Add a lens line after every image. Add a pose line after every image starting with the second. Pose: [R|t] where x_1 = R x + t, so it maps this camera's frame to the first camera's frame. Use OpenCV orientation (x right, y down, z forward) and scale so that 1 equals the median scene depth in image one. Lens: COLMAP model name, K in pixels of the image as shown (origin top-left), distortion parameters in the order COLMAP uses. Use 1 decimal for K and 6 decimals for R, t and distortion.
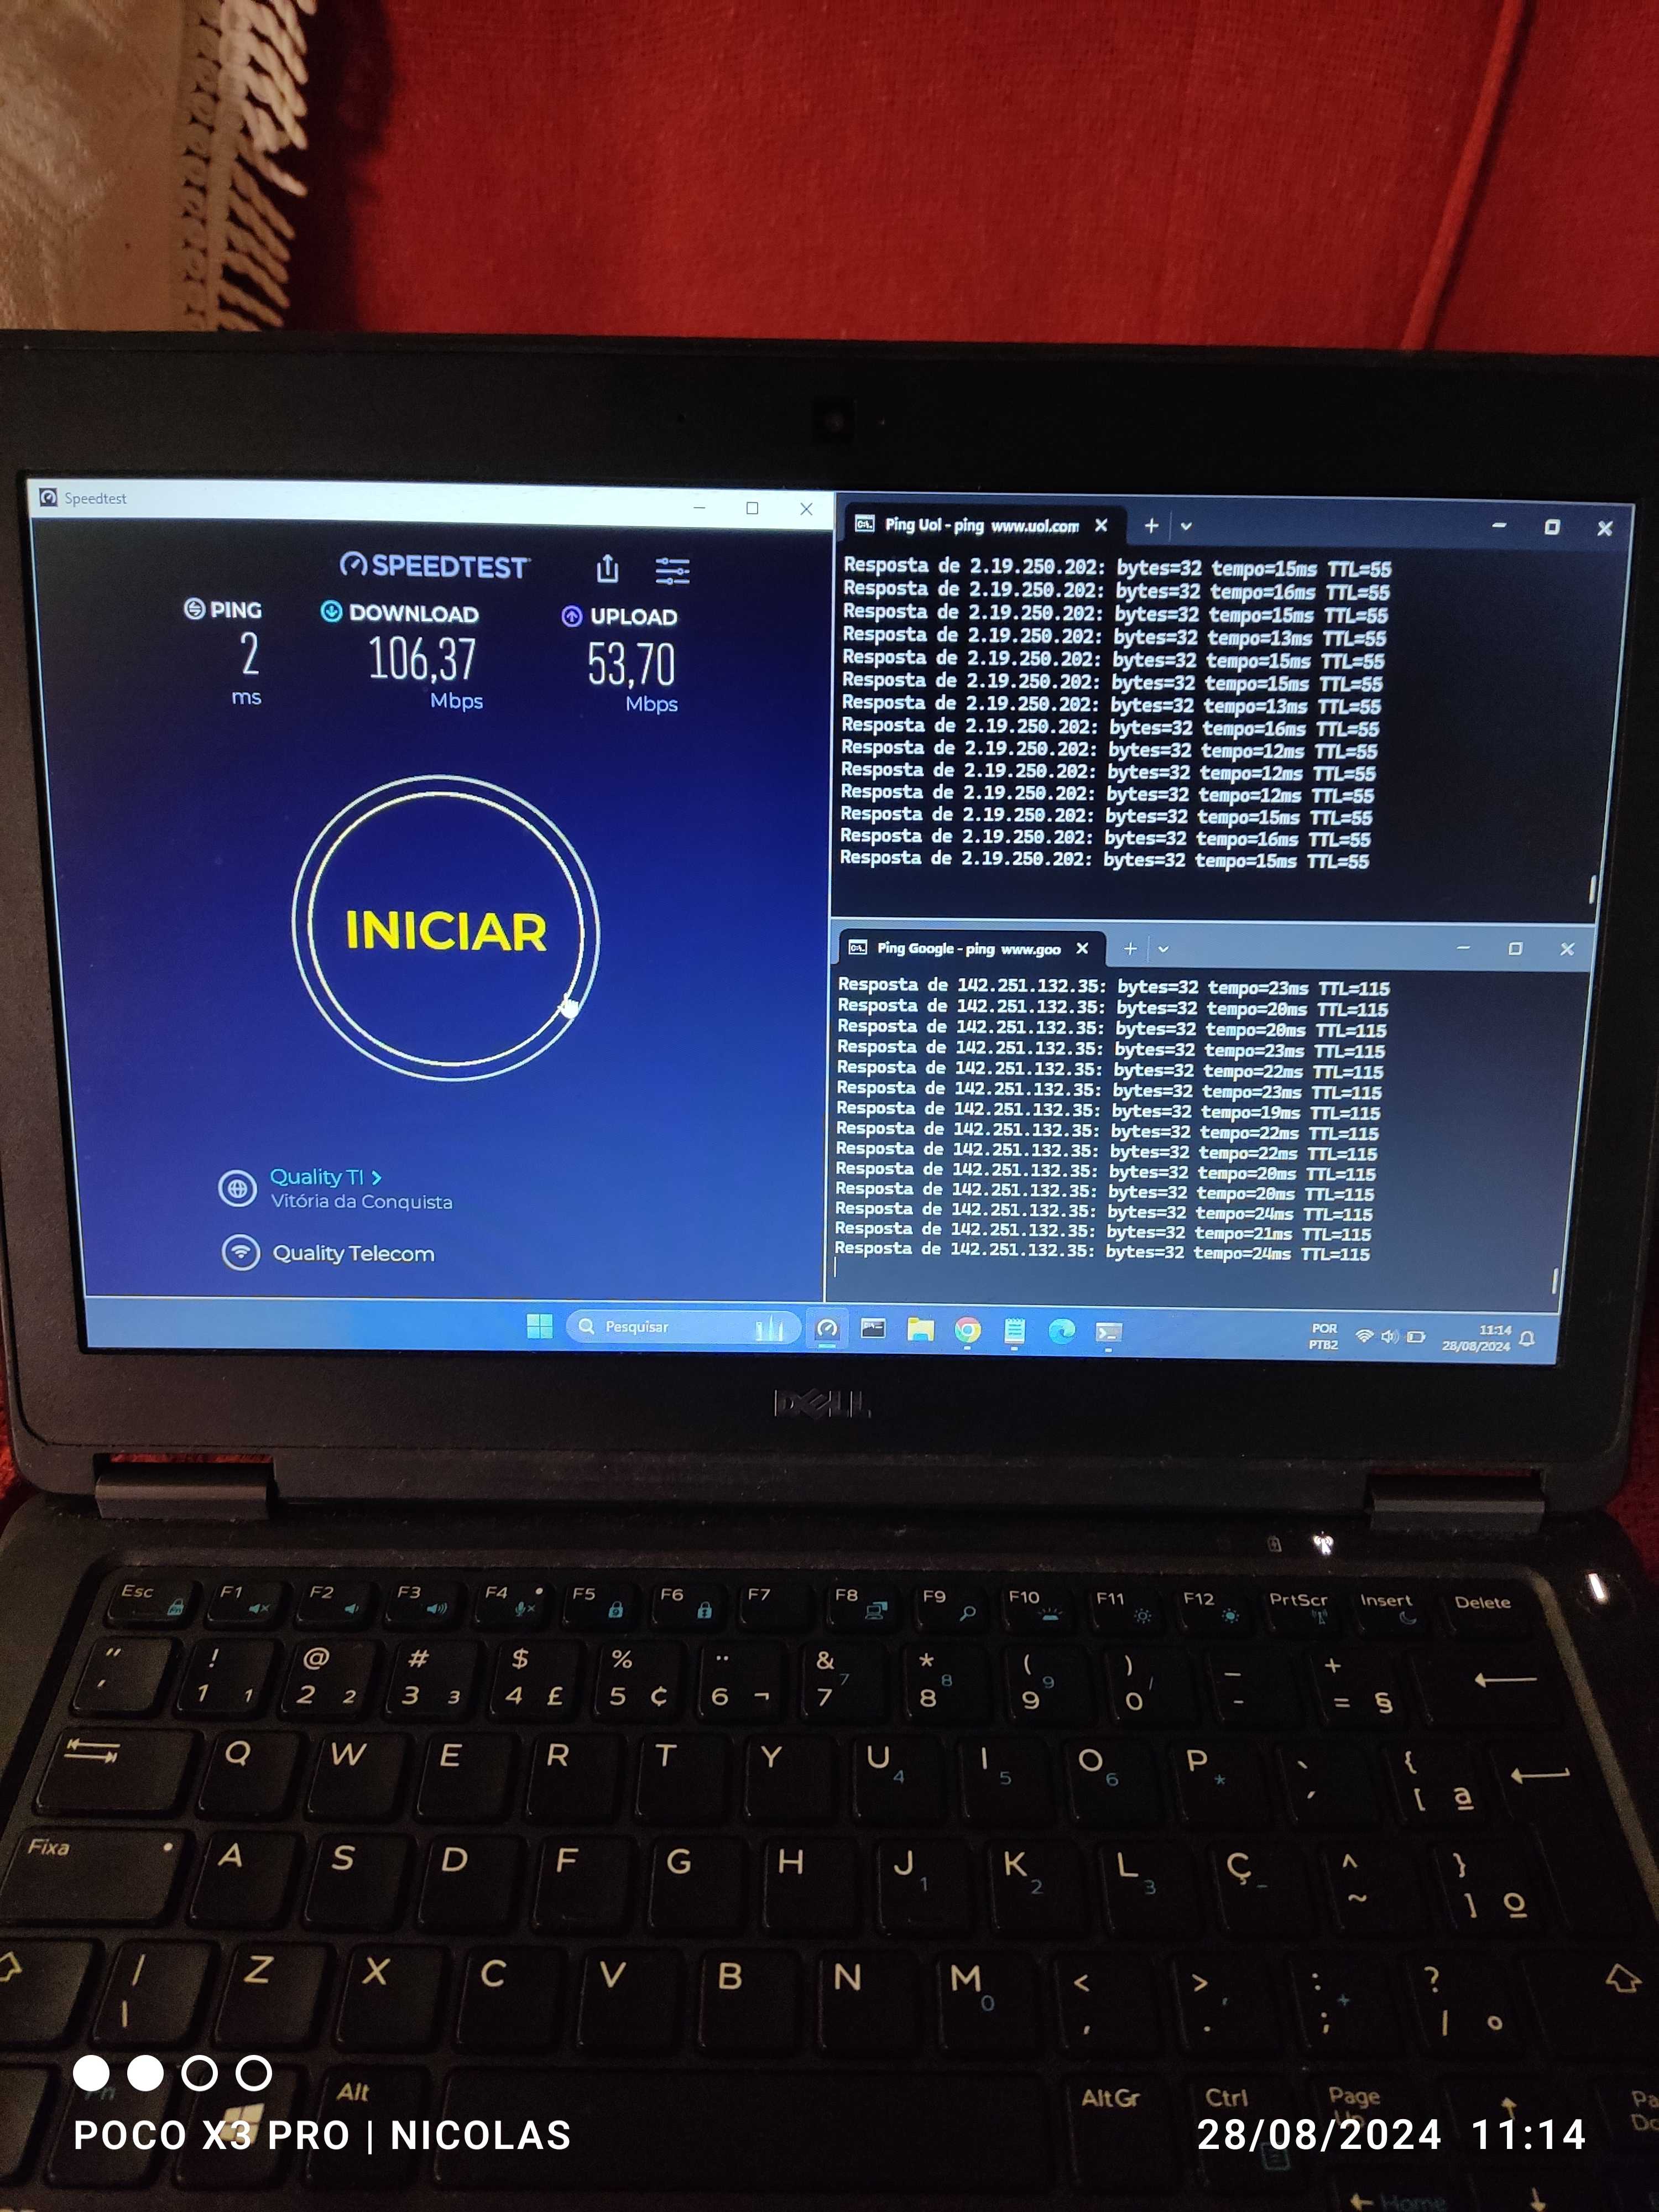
lens RADIAL K [[1459.7, 0, 829.5], [0, 1459.7, 1106.0], [0, 0, 1]] dist [-0.001051, -0.020263]
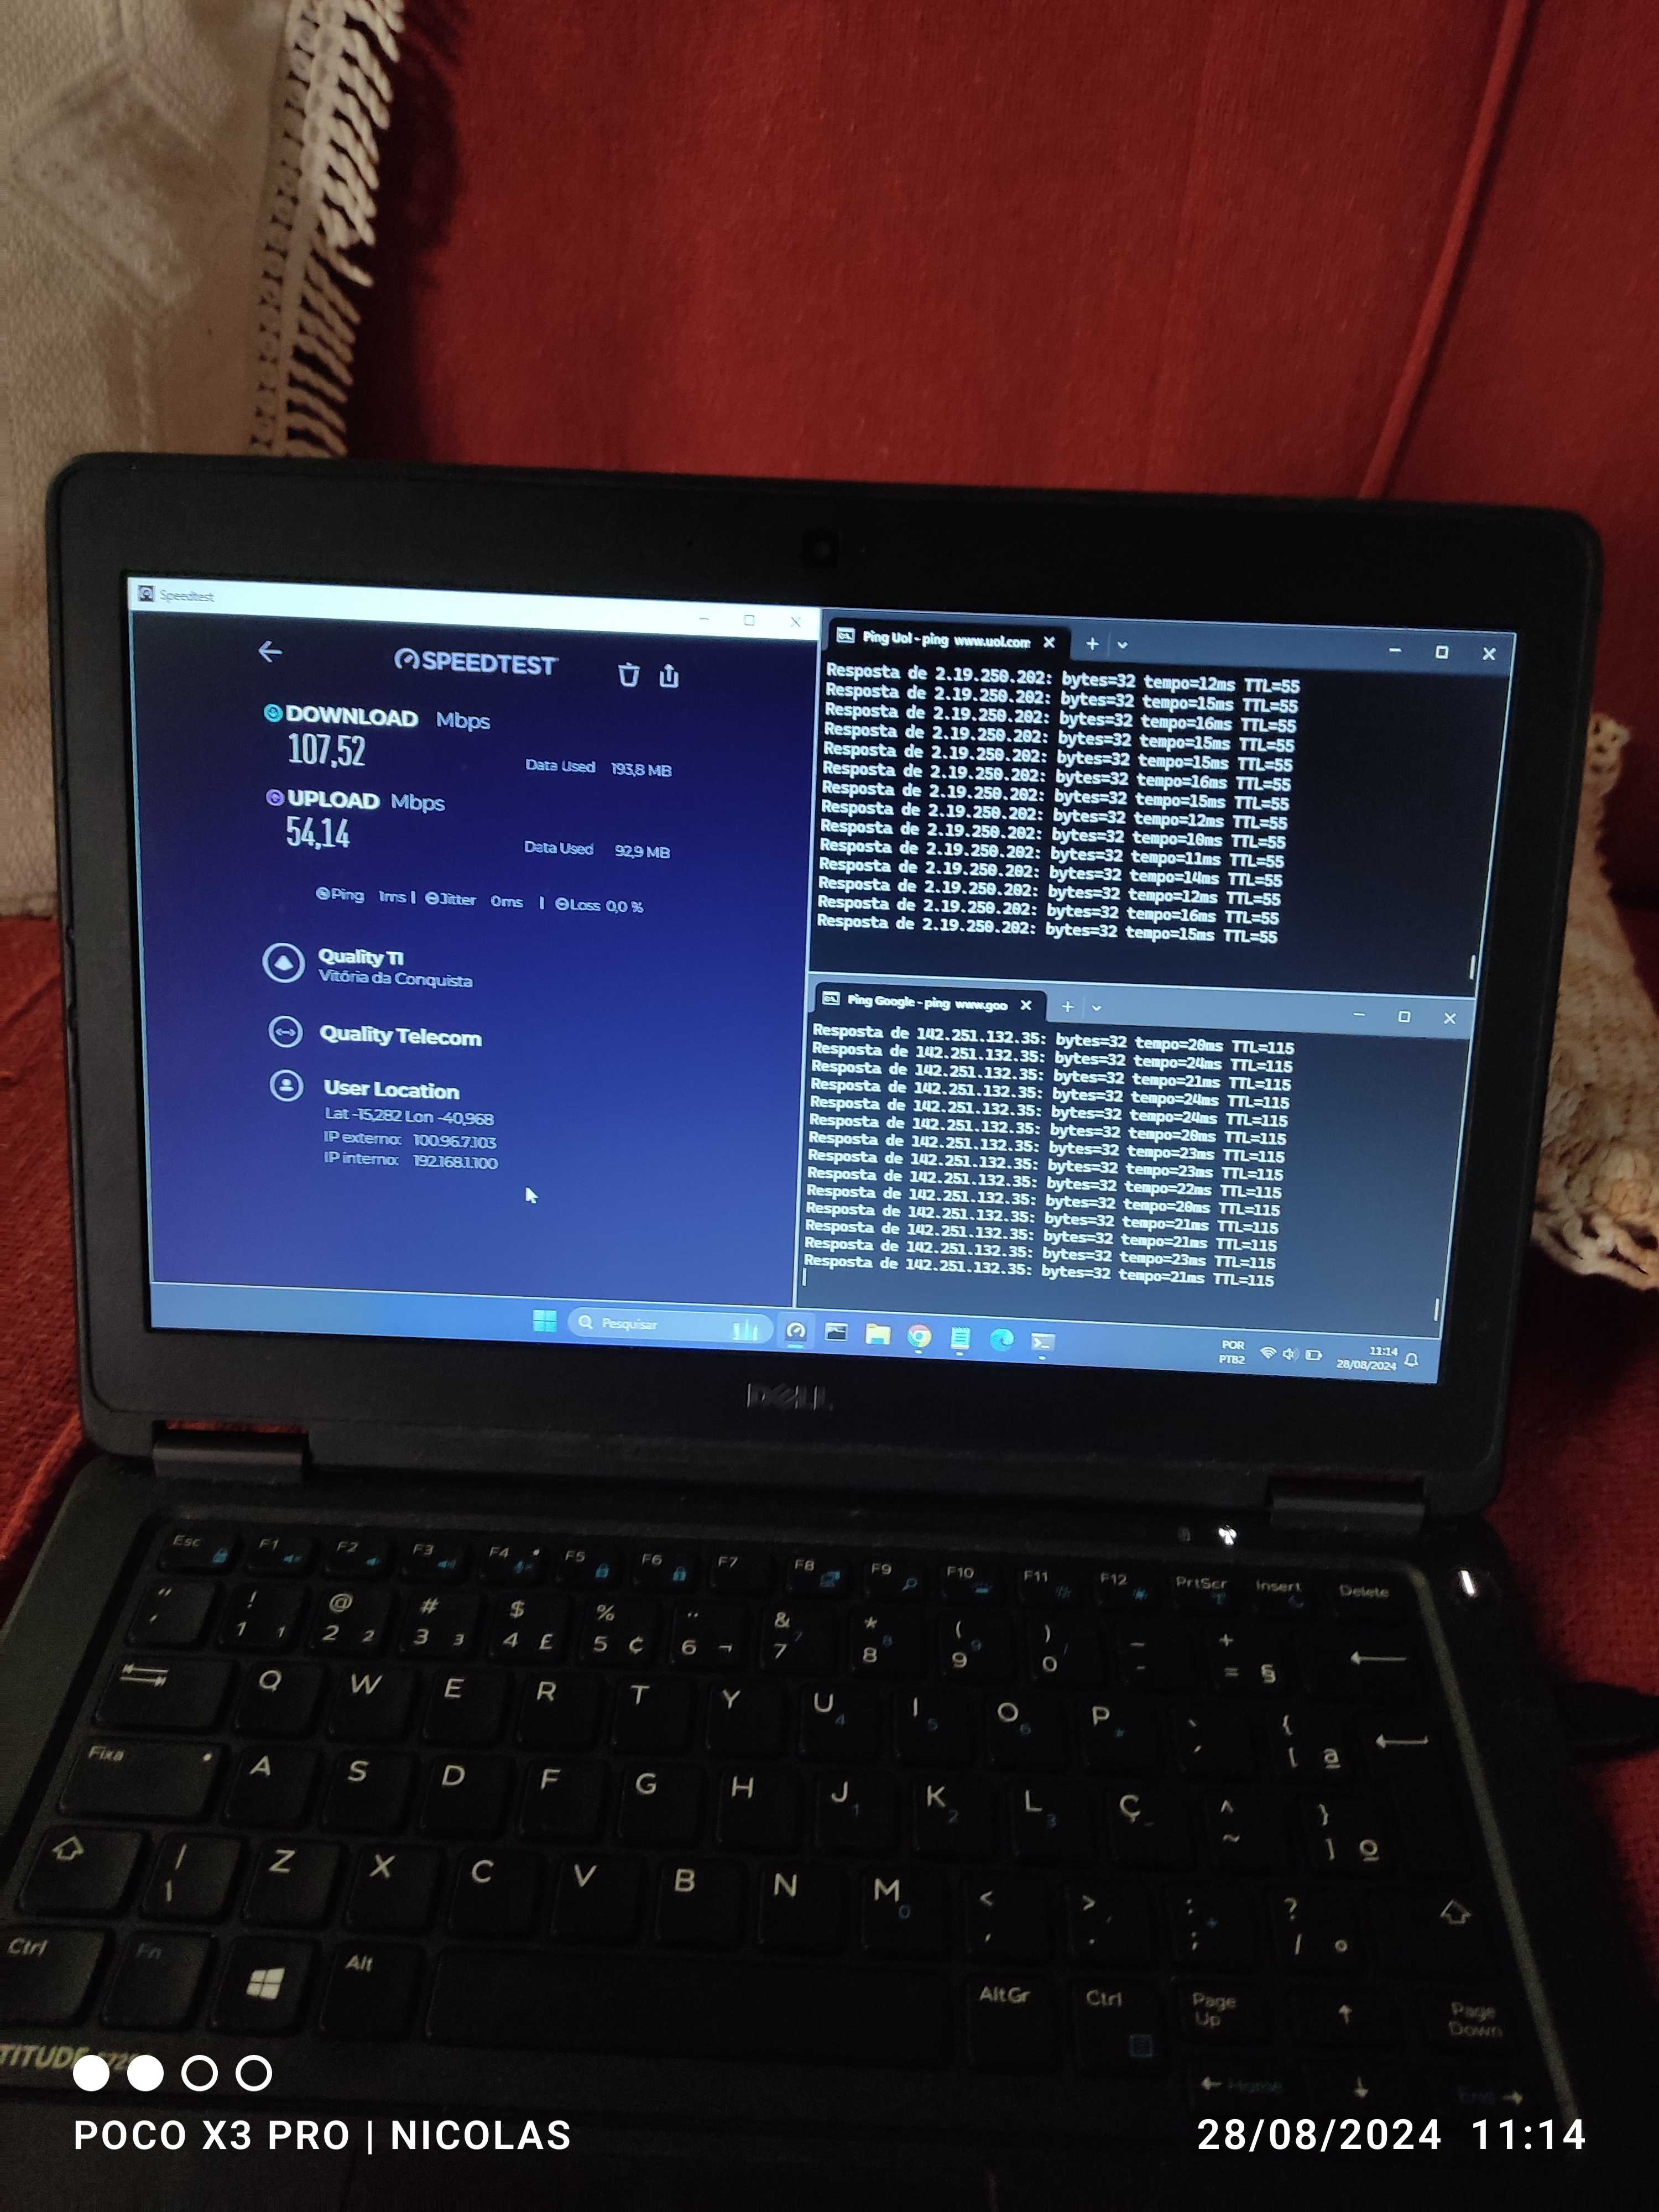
lens RADIAL K [[1459.7, 0, 829.5], [0, 1459.7, 1106.0], [0, 0, 1]] dist [-0.001051, -0.020263]
pose [[0.999348, 0.030568, -0.019189, 0.043287], [-0.030887, 0.999385, -0.016595, -0.004964], [0.018670, 0.017177, 0.999678, -0.149126]]
